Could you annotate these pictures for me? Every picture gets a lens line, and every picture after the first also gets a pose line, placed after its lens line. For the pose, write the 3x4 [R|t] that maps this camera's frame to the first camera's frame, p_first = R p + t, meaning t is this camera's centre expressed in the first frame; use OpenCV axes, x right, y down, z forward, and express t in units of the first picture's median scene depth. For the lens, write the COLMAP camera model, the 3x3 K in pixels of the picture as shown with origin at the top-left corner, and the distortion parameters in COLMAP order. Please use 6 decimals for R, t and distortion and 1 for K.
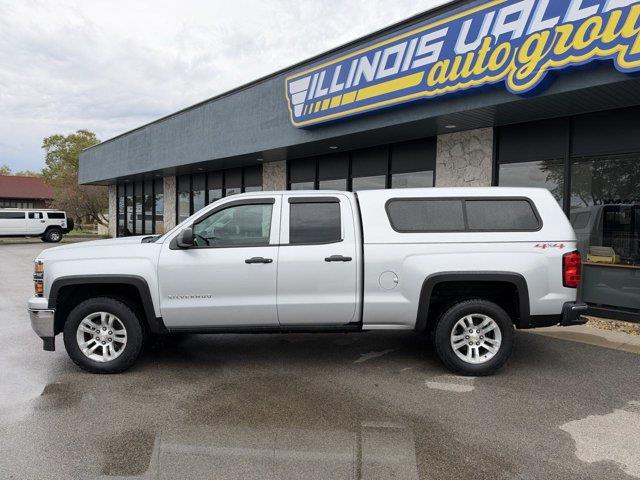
lens RADIAL K [[490.7, 0, 320.0], [0, 490.7, 240.0], [0, 0, 1]] dist [0.002908, -0.010360]
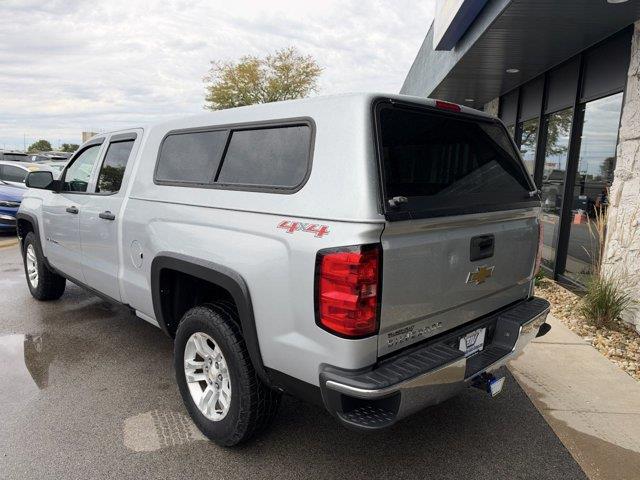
lens RADIAL K [[490.7, 0, 320.0], [0, 490.7, 240.0], [0, 0, 1]] dist [0.002908, -0.010360]
pose [[0.654016, 0.116724, -0.747421, 0.810534], [-0.063742, 0.993014, 0.099301, -0.021850], [0.753790, -0.017303, 0.656887, 0.723052]]
